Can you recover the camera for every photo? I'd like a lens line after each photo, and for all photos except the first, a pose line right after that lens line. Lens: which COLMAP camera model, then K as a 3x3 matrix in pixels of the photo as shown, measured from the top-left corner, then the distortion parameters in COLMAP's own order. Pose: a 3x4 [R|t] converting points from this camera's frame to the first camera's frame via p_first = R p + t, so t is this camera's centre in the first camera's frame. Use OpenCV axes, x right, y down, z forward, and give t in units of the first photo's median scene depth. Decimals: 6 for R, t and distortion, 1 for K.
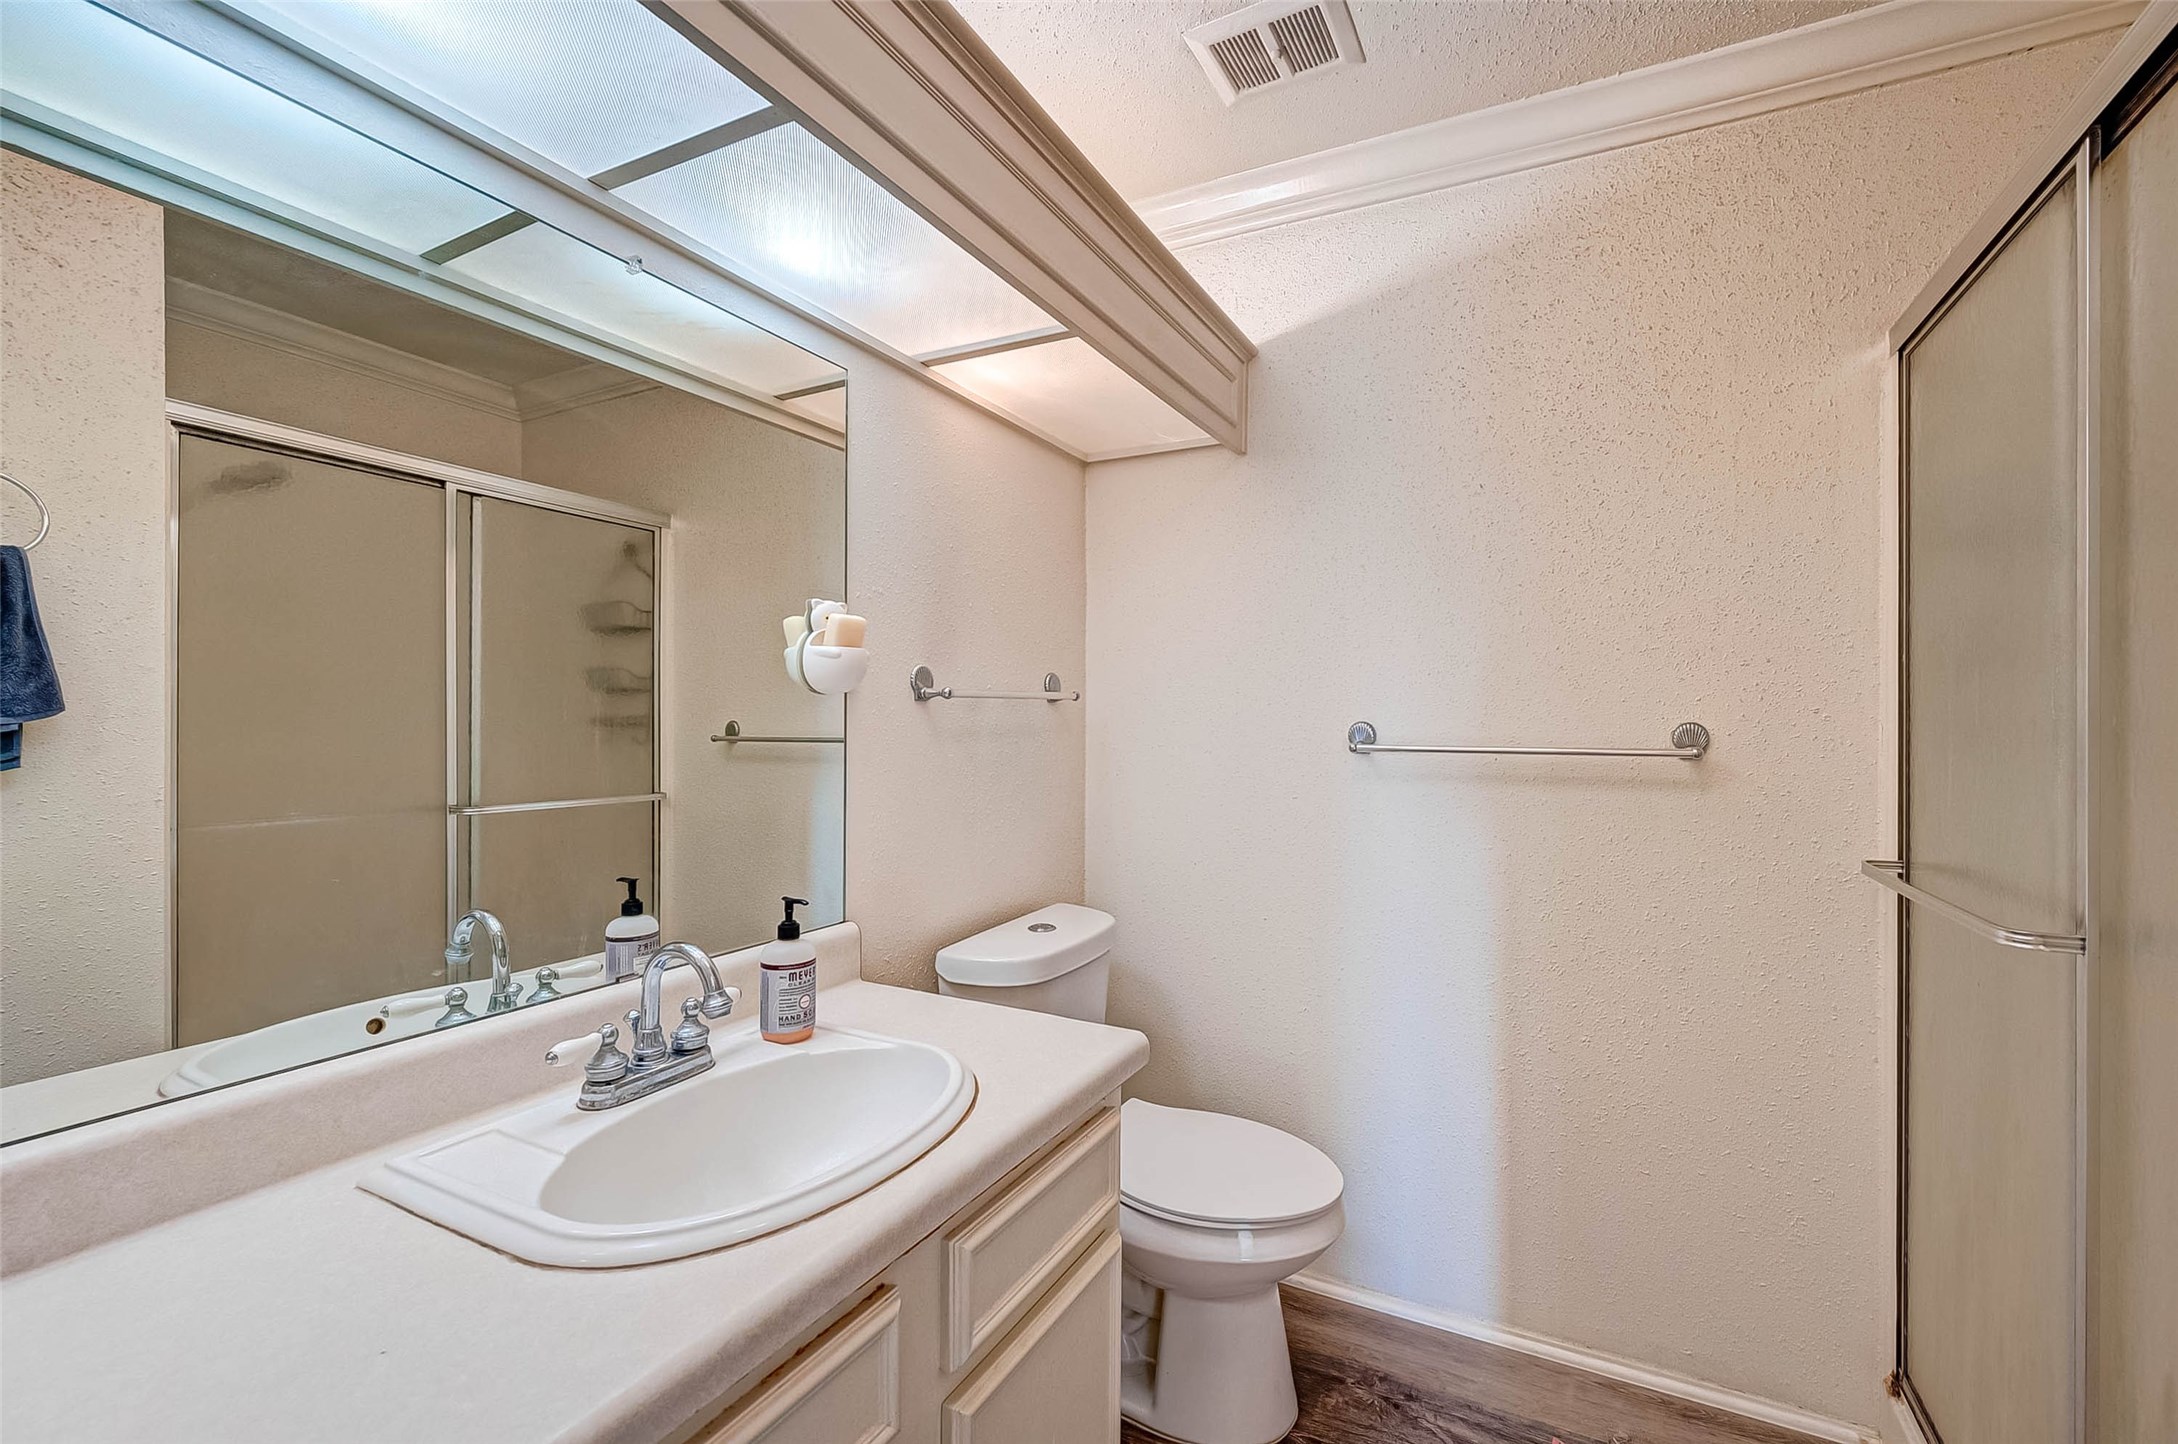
lens RADIAL K [[878.6, 0, 1139.0], [0, 878.6, 724.4], [0, 0, 1]] dist [0.002339, -0.000330]
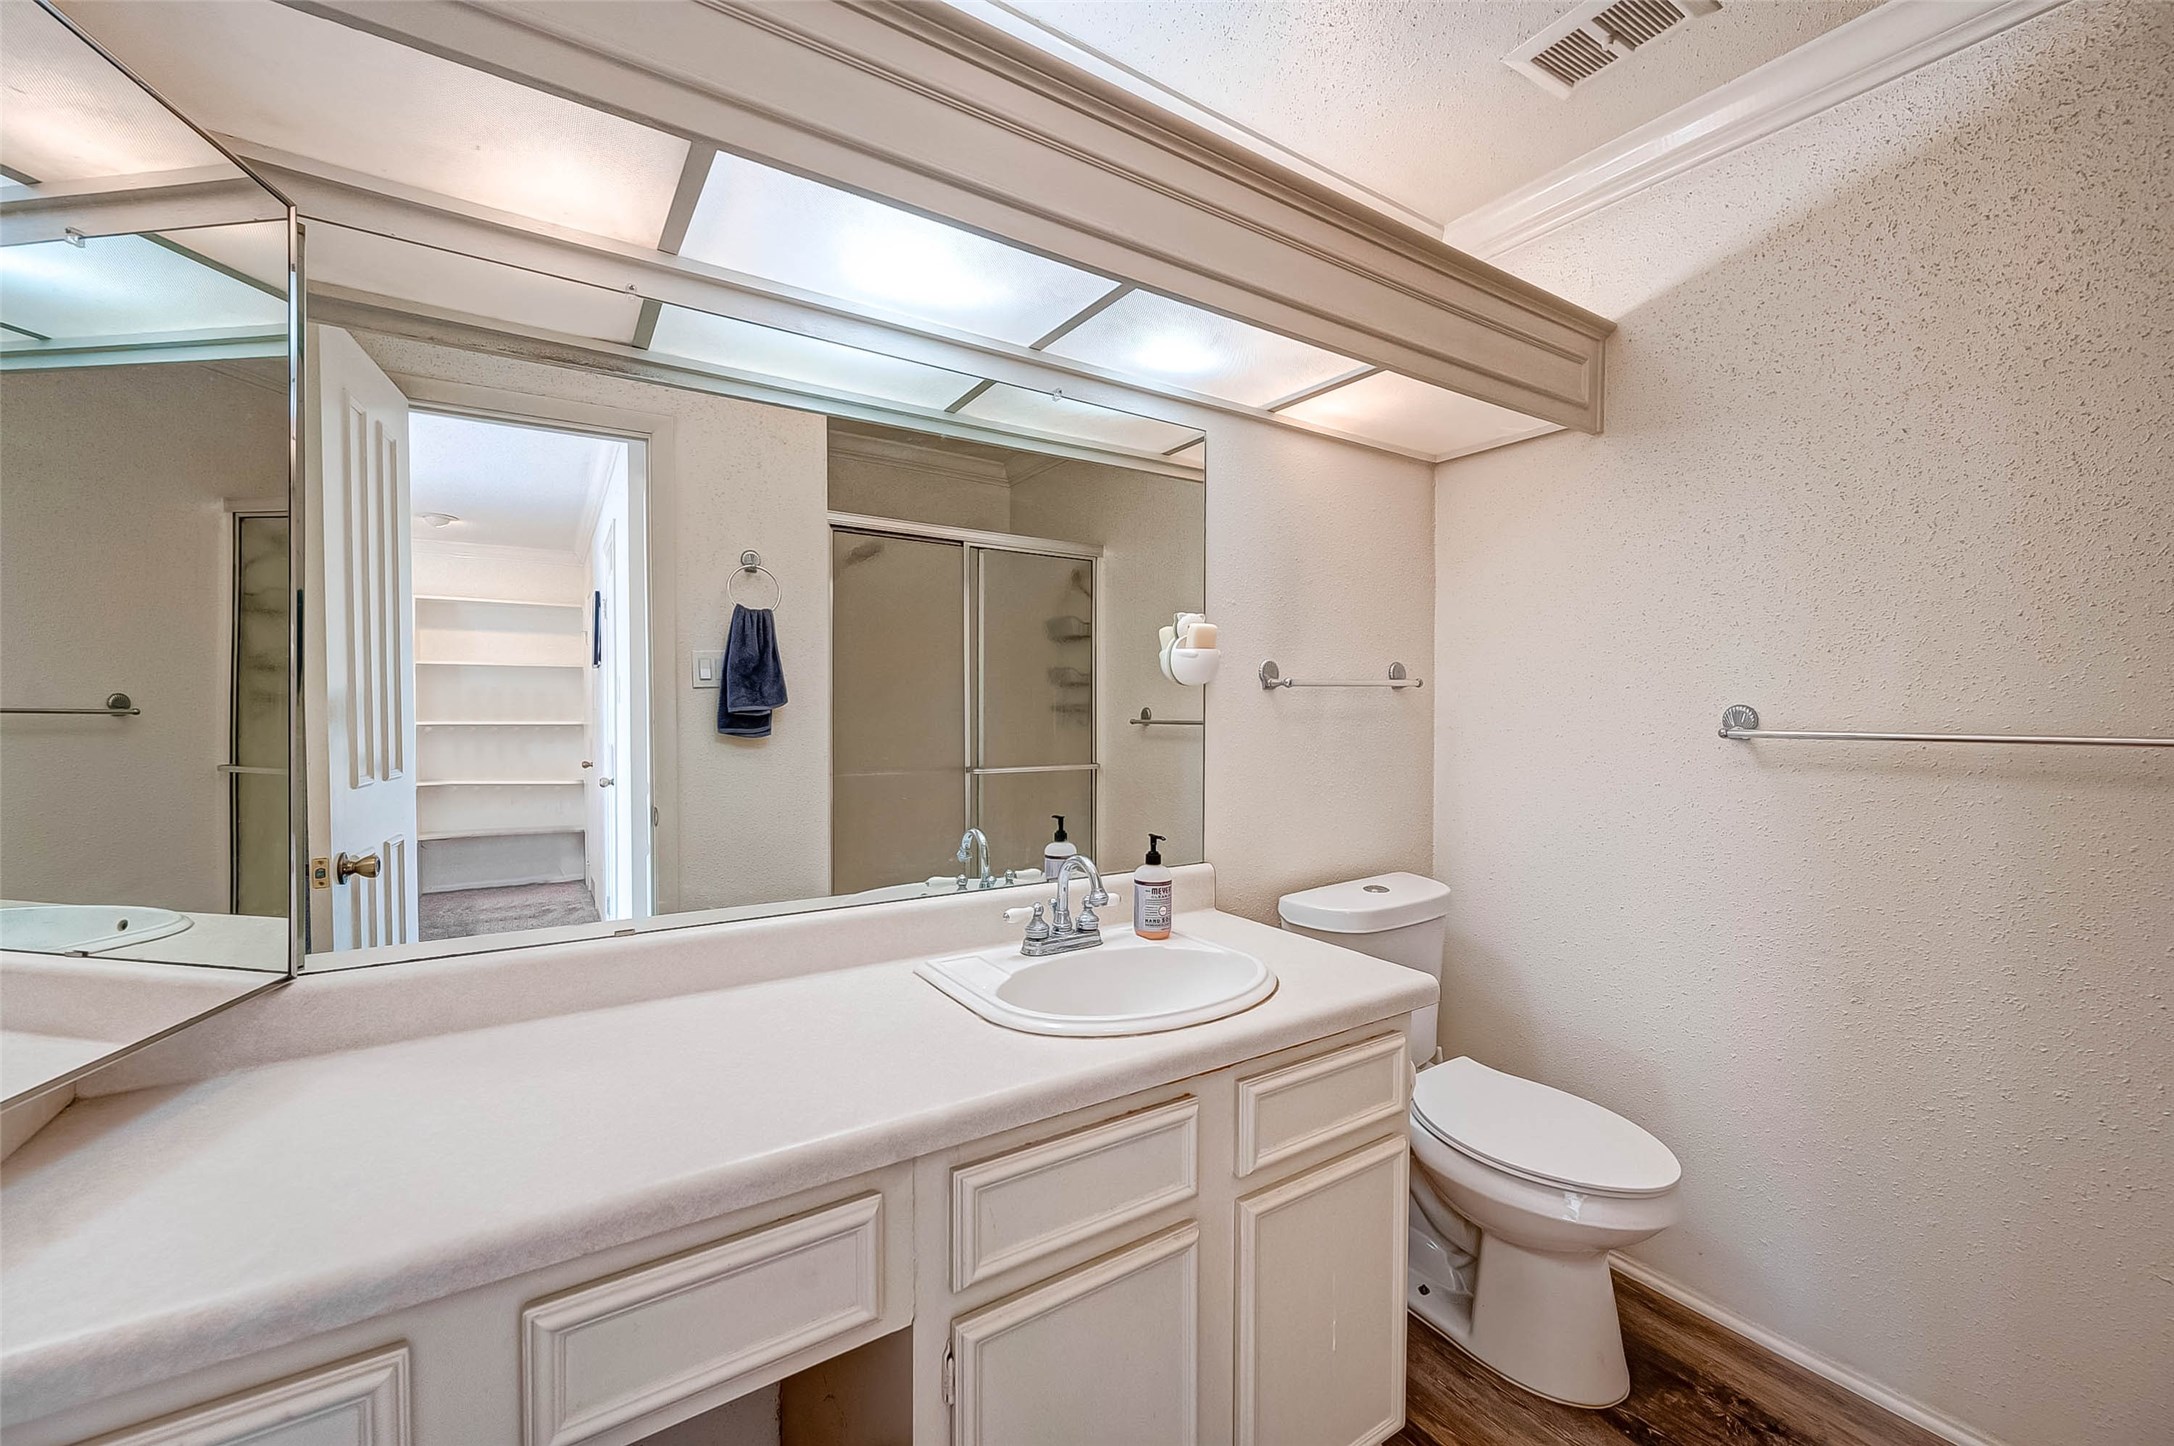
lens RADIAL K [[877.0, 0, 1091.3], [0, 877.0, 721.3], [0, 0, 1]] dist [0.002339, -0.000330]
pose [[0.860052, 0.004494, -0.510187, 0.155717], [0.000610, 0.999951, 0.009837, 0.005085], [0.510206, -0.008771, 0.860007, -0.162126]]
